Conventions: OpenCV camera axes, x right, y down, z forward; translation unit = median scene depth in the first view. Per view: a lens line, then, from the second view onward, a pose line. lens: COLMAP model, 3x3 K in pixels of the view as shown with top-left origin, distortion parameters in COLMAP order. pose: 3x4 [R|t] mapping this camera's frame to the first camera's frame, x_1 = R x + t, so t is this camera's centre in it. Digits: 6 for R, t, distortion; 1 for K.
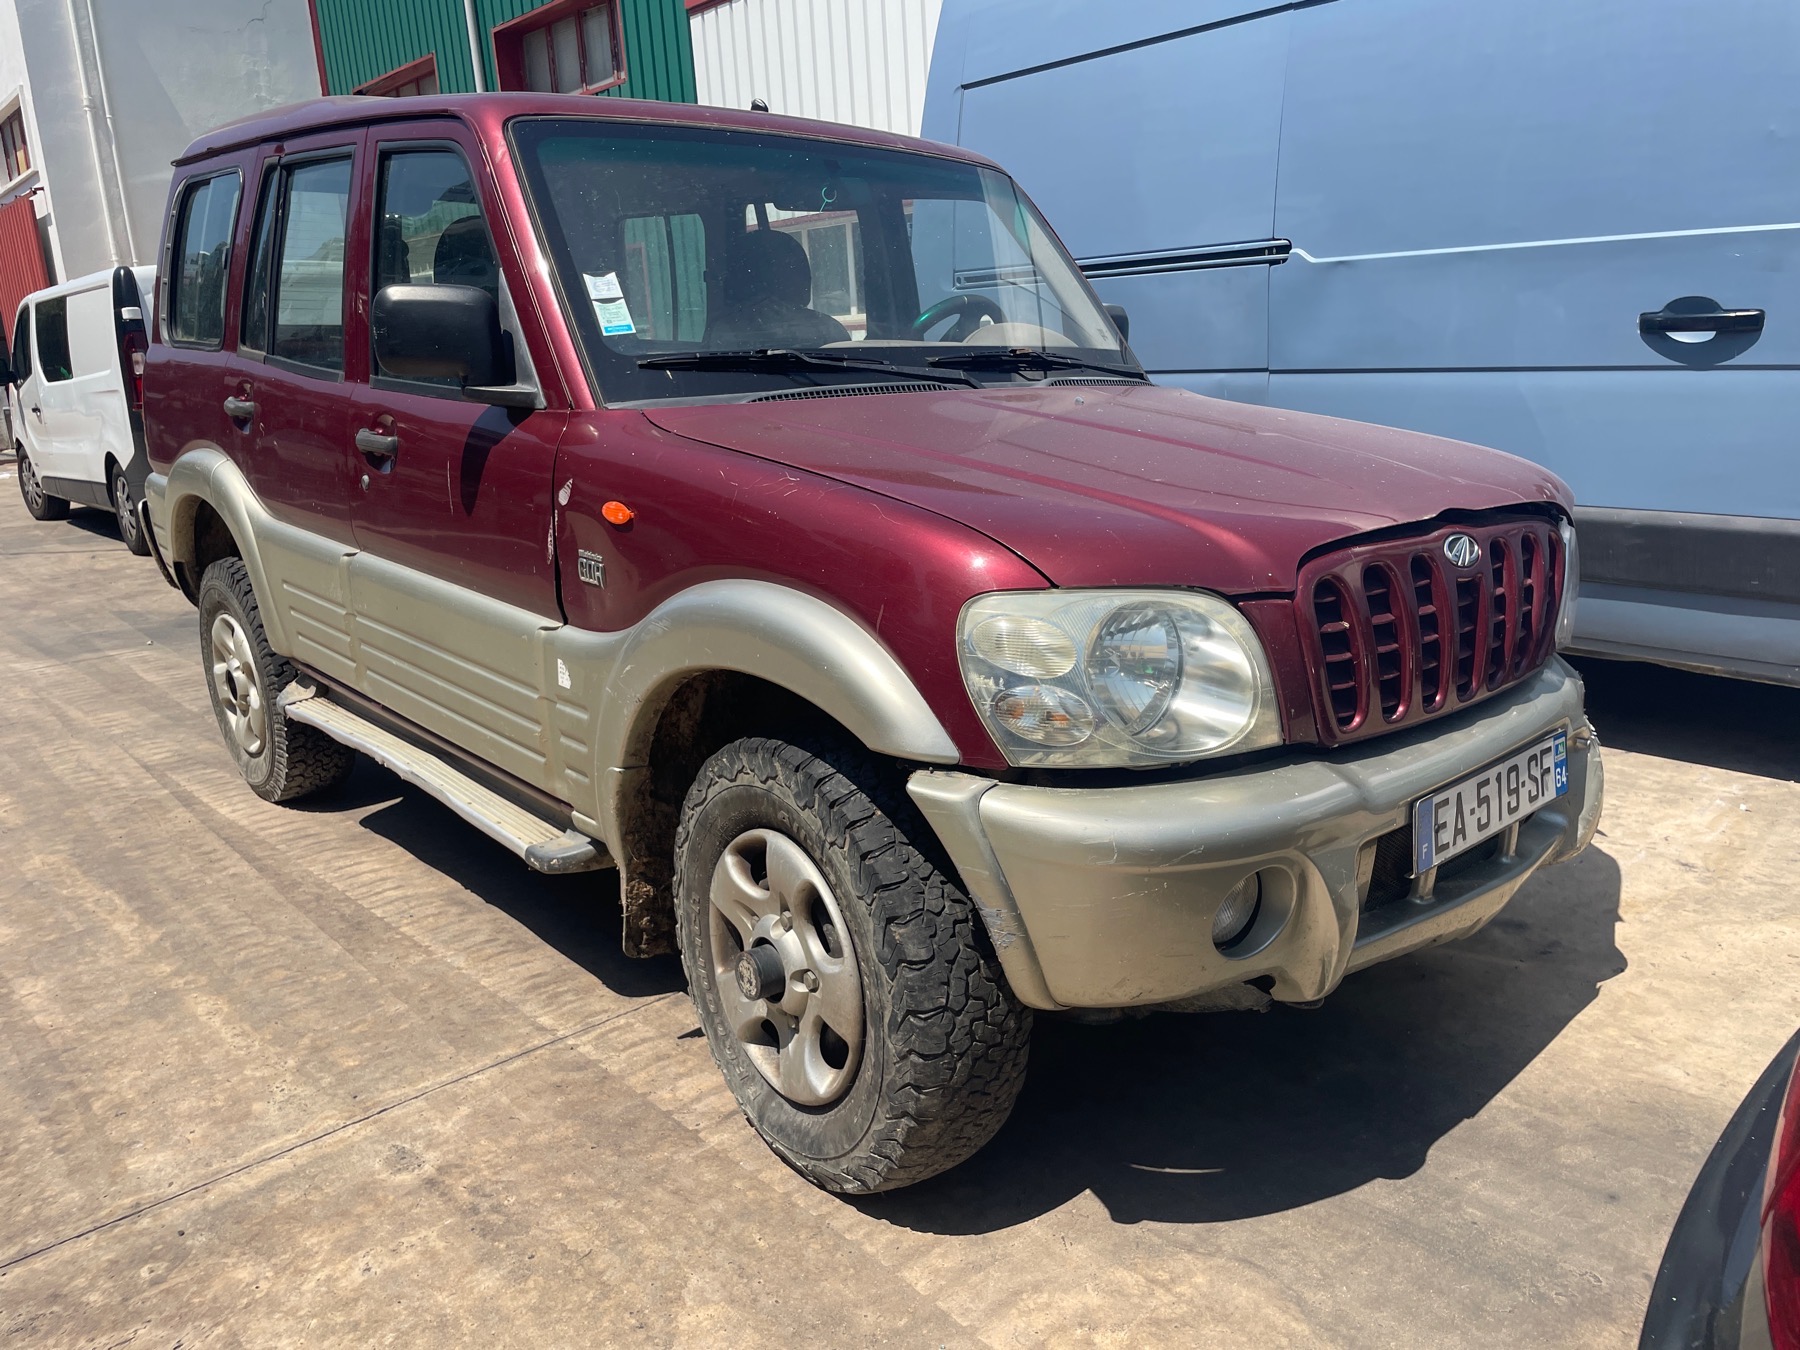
lens RADIAL K [[1366.9, 0, 900.8], [0, 1366.9, 666.5], [0, 0, 1]] dist [0.075482, -0.094226]
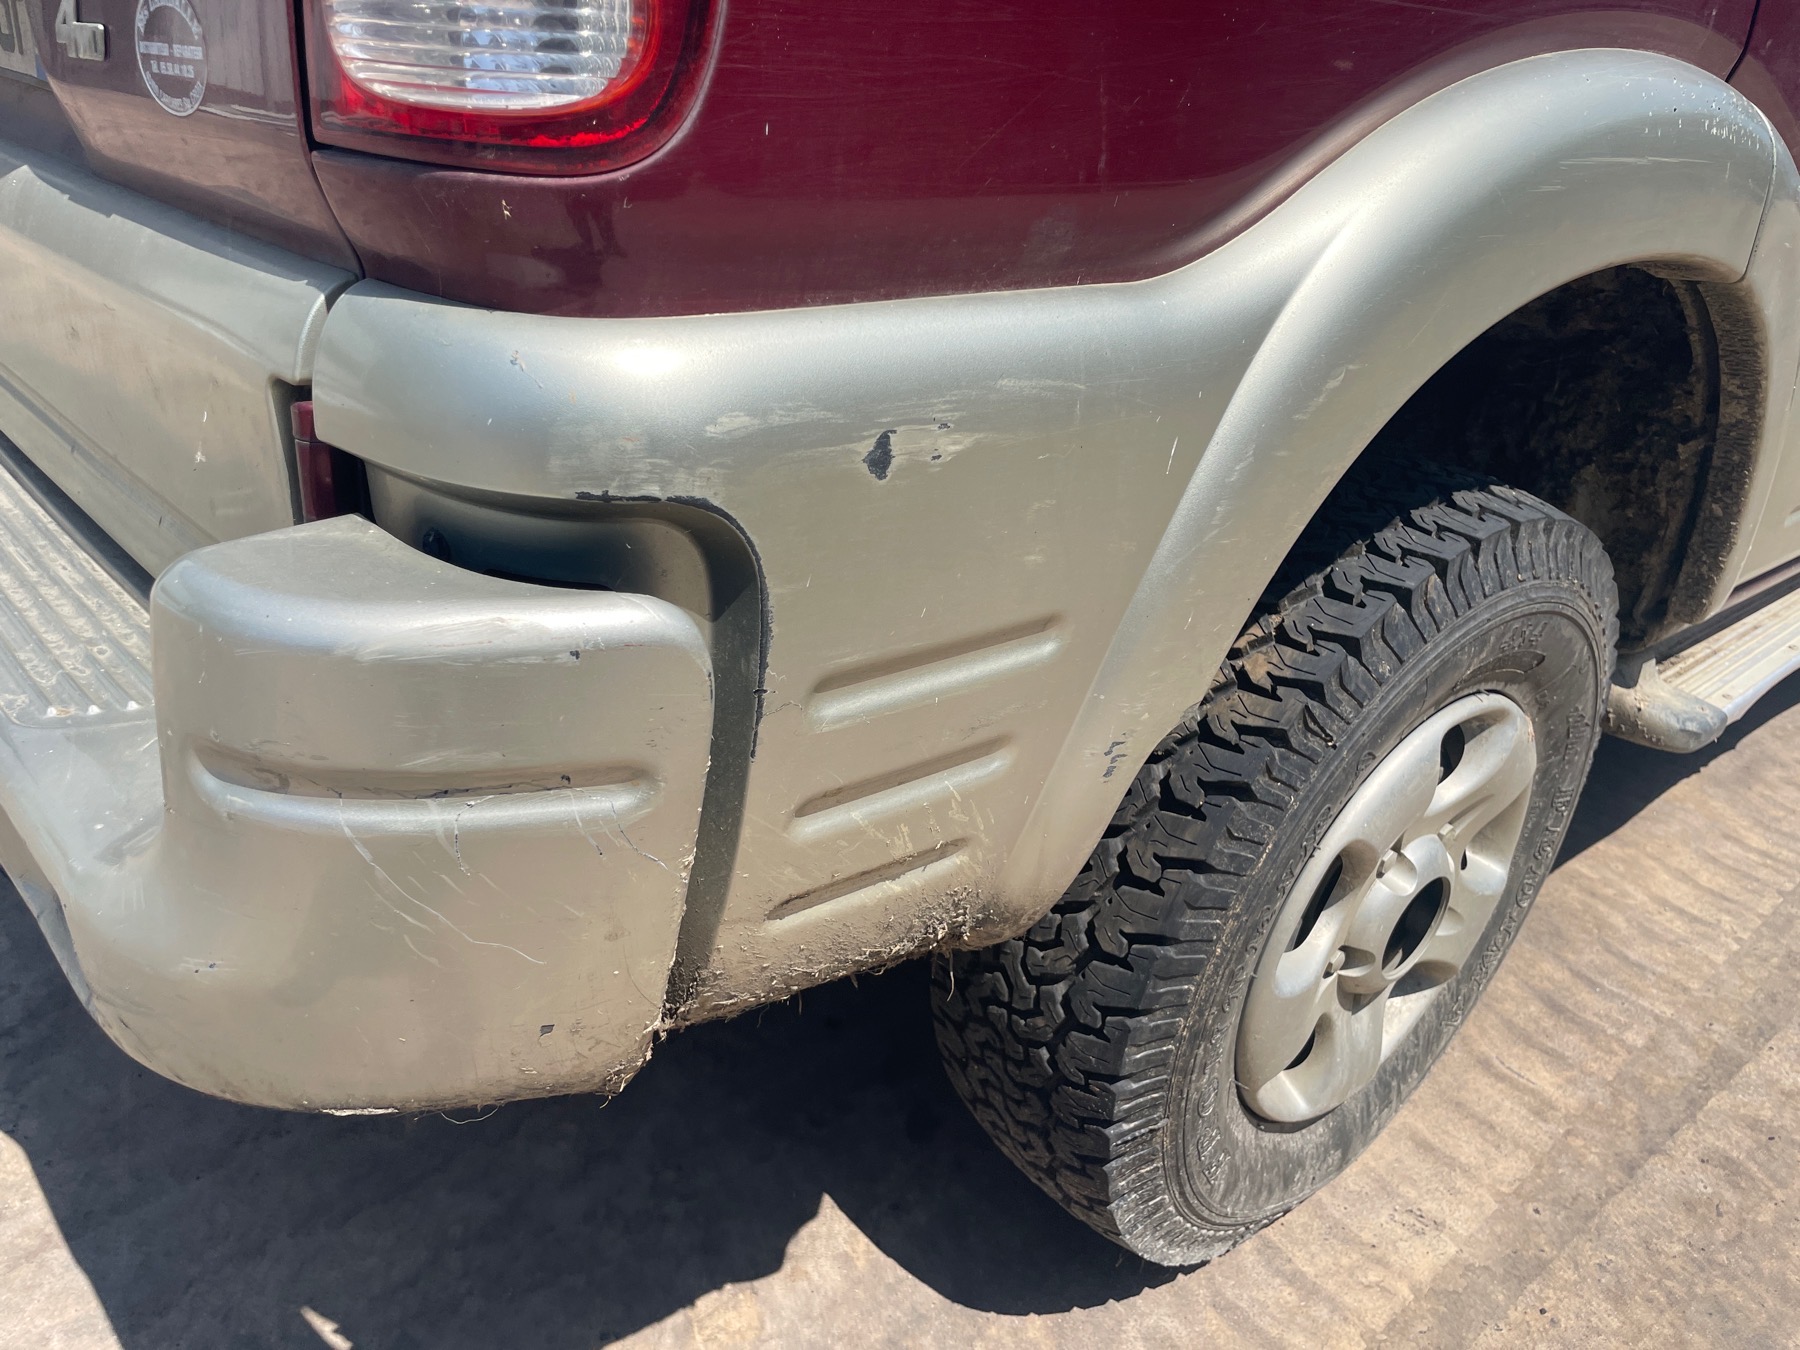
lens RADIAL K [[1366.9, 0, 902.6], [0, 1366.9, 683.6], [0, 0, 1]] dist [0.075482, -0.094226]
pose [[0.003881, -0.428210, 0.903671, -0.923315], [0.174474, 0.890107, 0.421033, -0.221983], [-0.984654, 0.156033, 0.078165, 1.366806]]
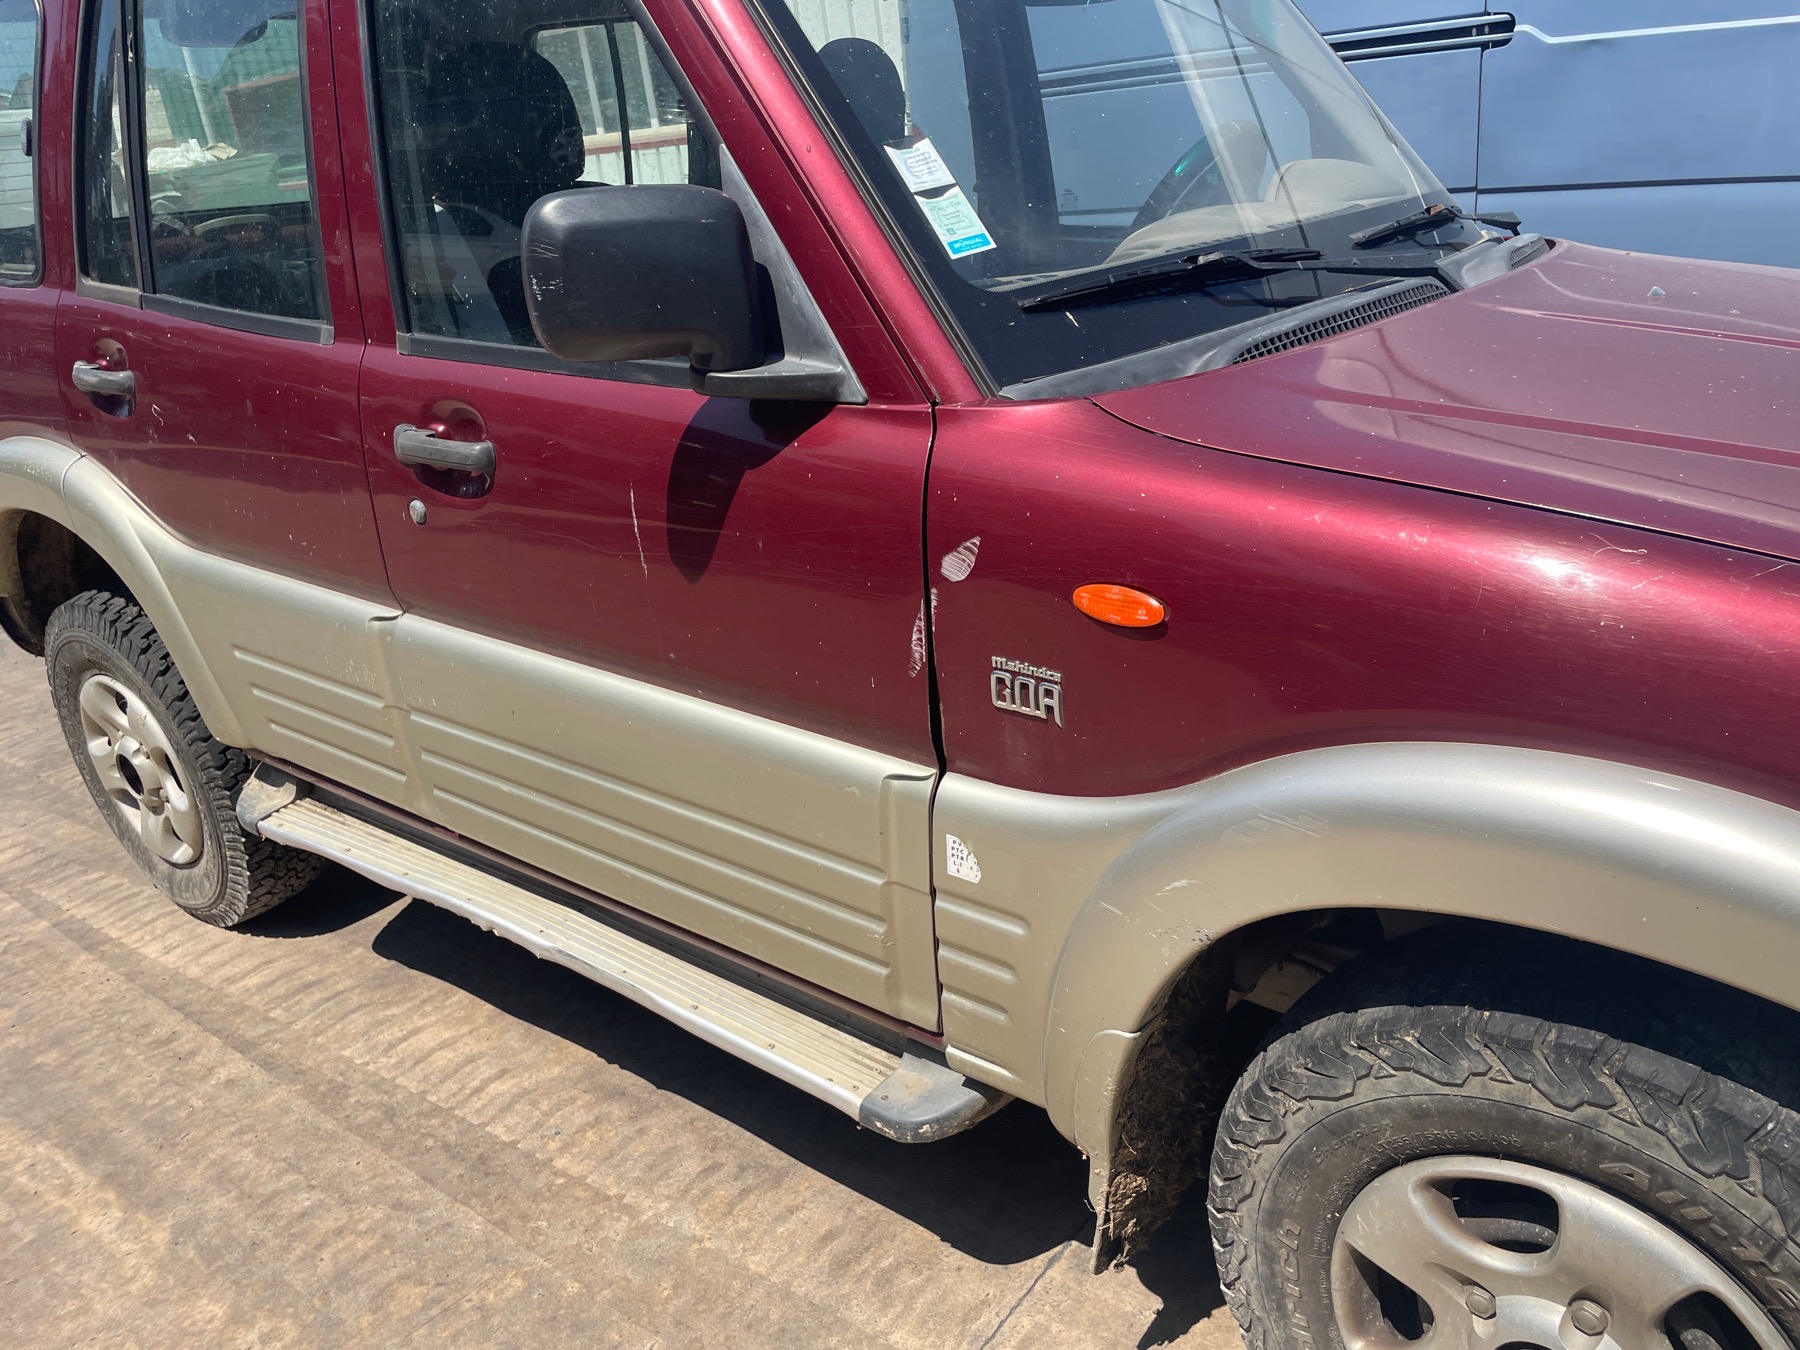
lens RADIAL K [[1366.9, 0, 913.6], [0, 1366.9, 662.9], [0, 0, 1]] dist [0.075482, -0.094226]
pose [[0.977862, -0.129087, 0.164692, -0.265672], [0.106564, 0.984546, 0.138970, -0.121546], [-0.180086, -0.118344, 0.976506, 0.334742]]
